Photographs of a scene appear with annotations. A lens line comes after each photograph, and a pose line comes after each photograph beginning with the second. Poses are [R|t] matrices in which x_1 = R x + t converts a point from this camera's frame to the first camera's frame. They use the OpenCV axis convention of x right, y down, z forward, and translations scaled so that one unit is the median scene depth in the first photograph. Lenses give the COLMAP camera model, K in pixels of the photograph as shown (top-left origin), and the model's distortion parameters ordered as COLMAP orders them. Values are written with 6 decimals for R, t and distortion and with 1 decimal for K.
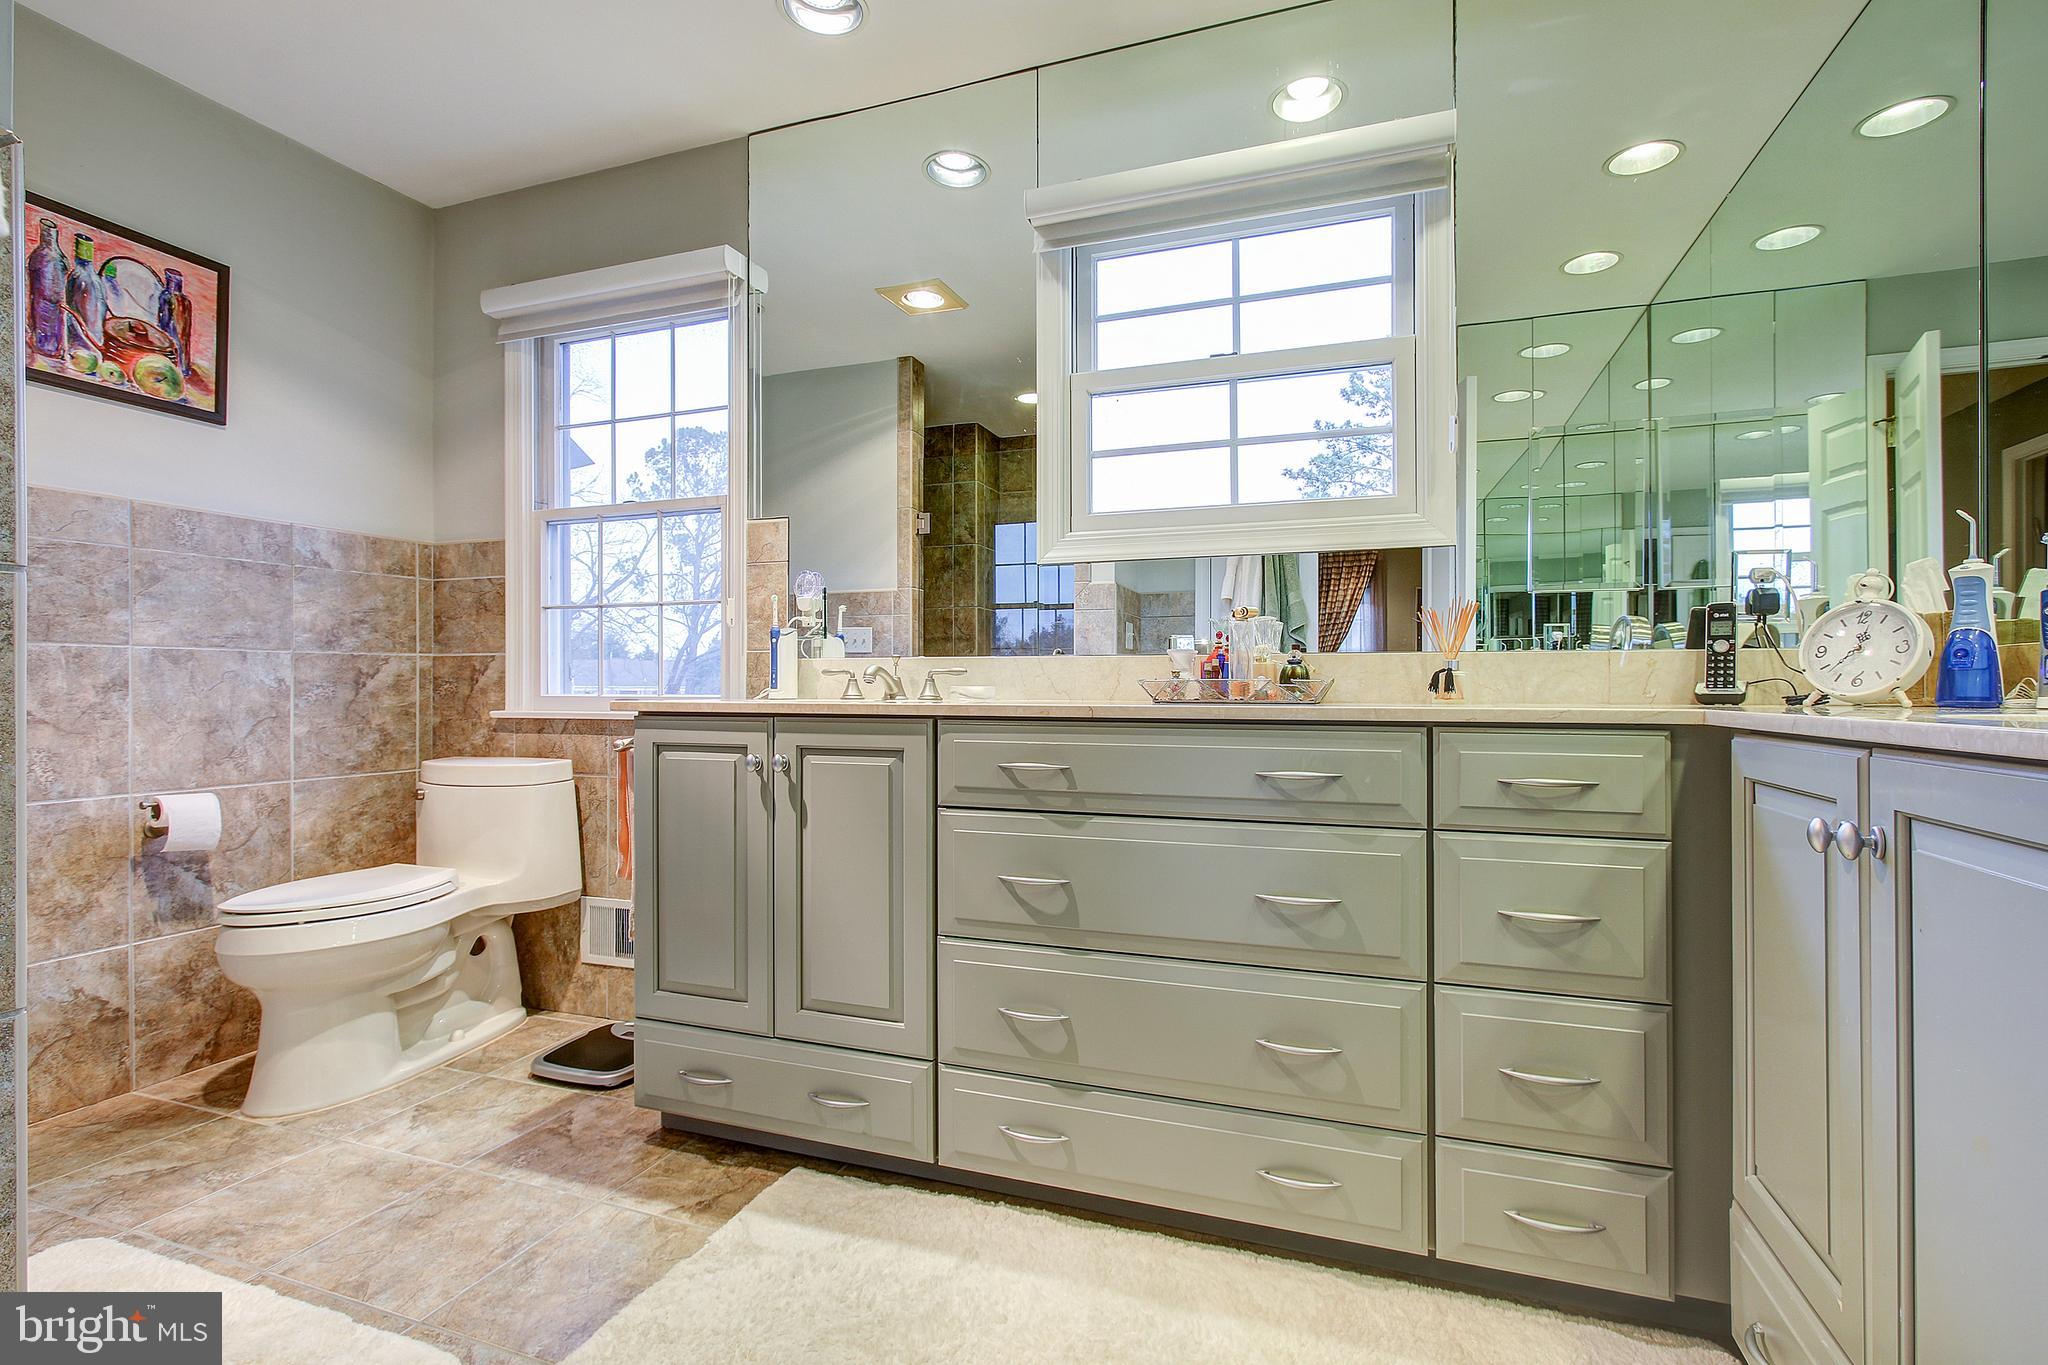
lens RADIAL K [[947.5, 0, 1020.0], [0, 947.5, 686.5], [0, 0, 1]] dist [-0.000914, -0.000088]
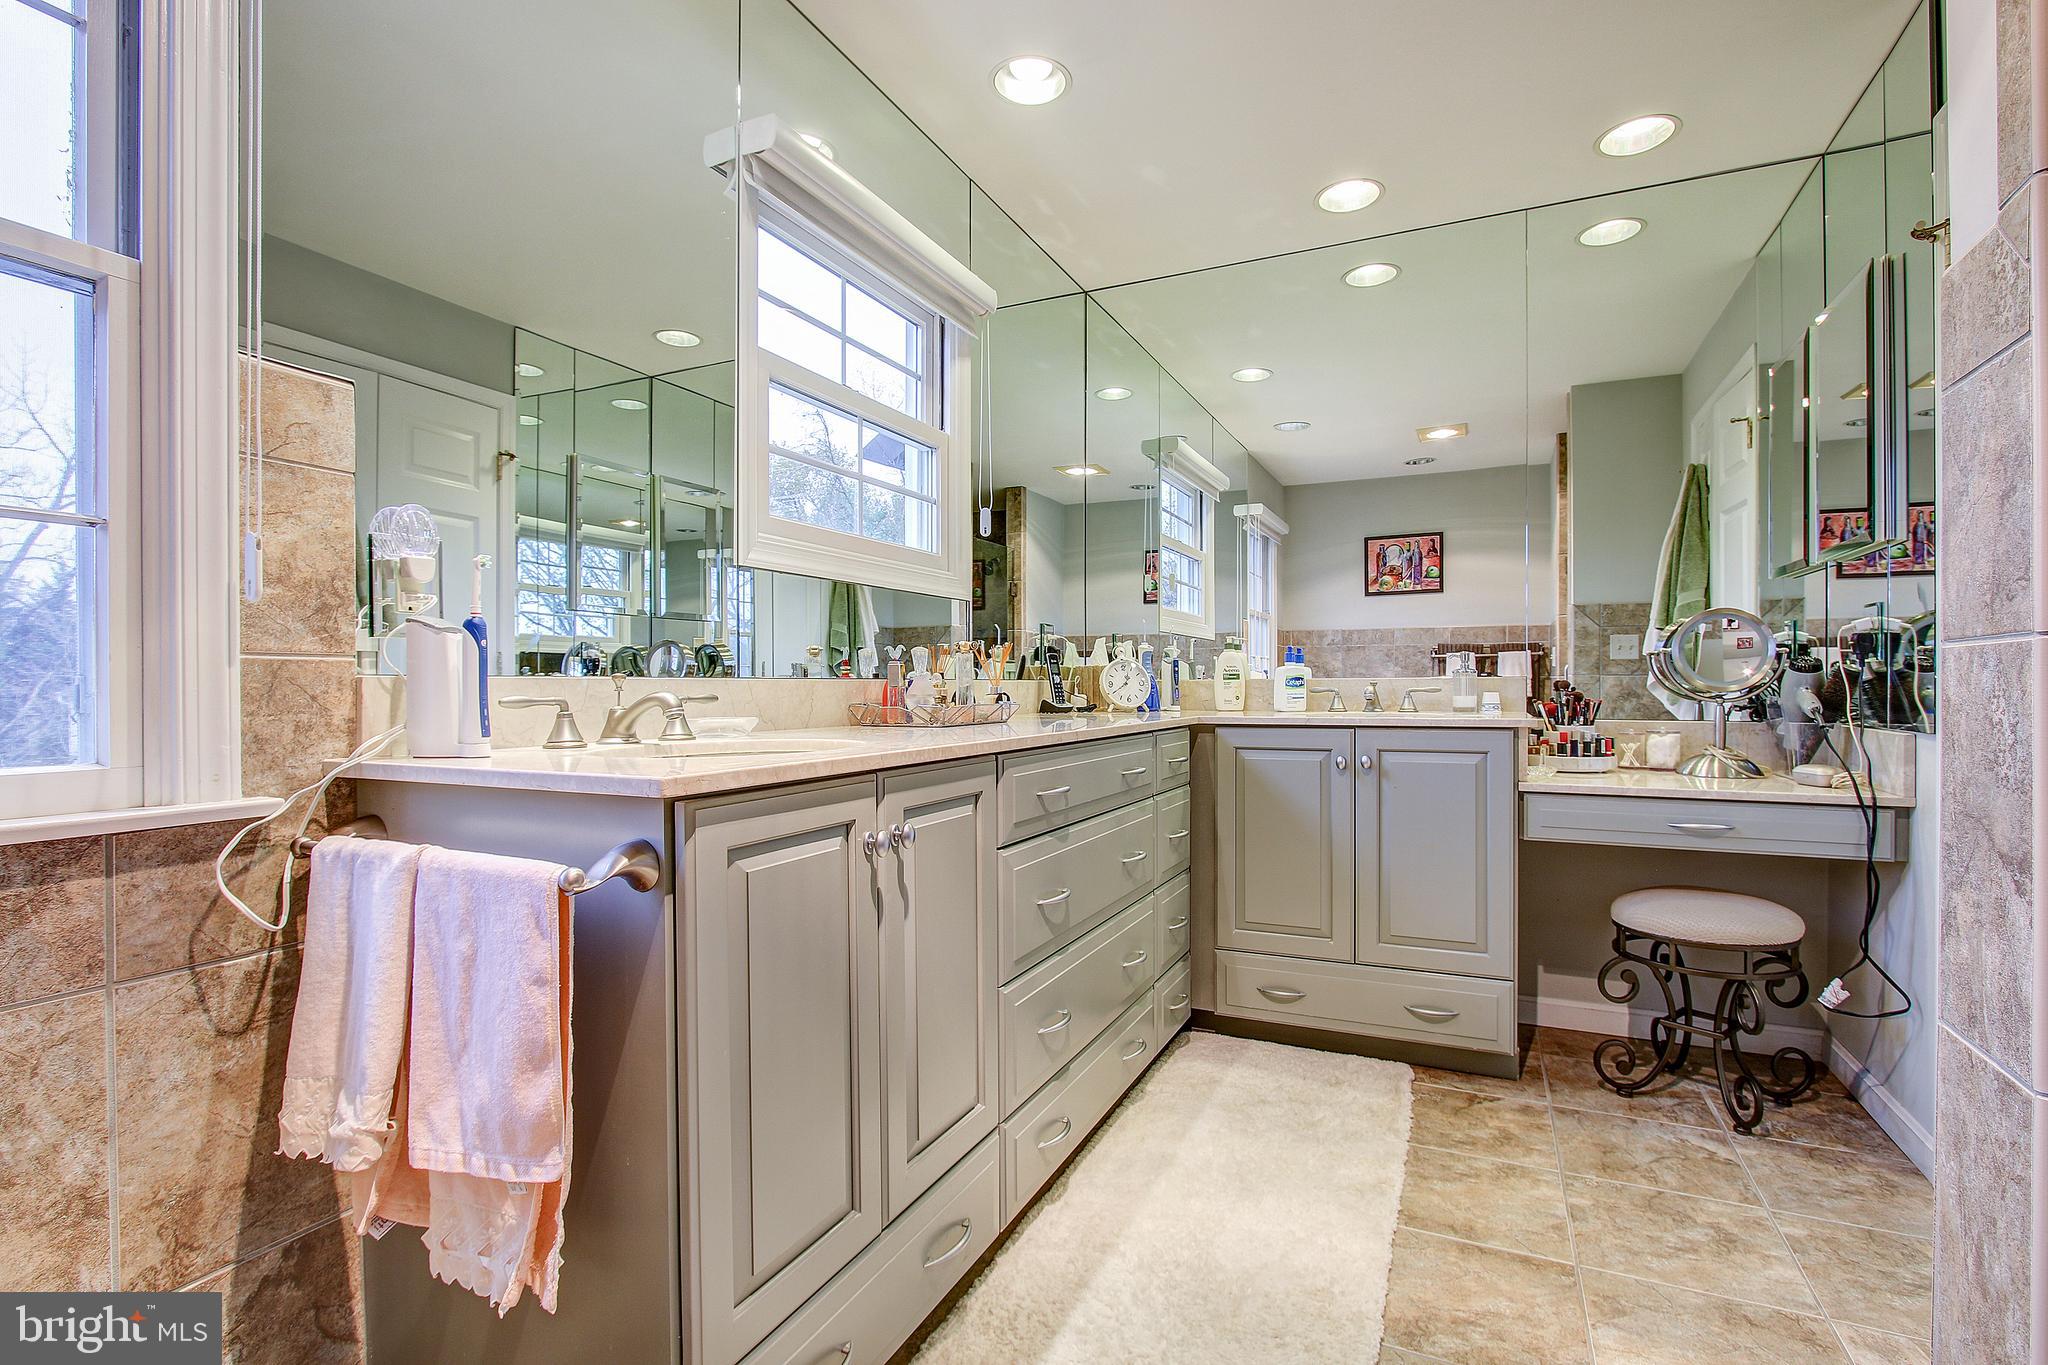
lens RADIAL K [[966.5, 0, 1038.1], [0, 966.5, 681.9], [0, 0, 1]] dist [-0.003156, -0.000110]
pose [[0.081702, -0.000225, 0.996657, -0.954812], [0.000887, 1.000000, 0.000153, -0.034854], [-0.996656, 0.000871, 0.081702, 0.819222]]
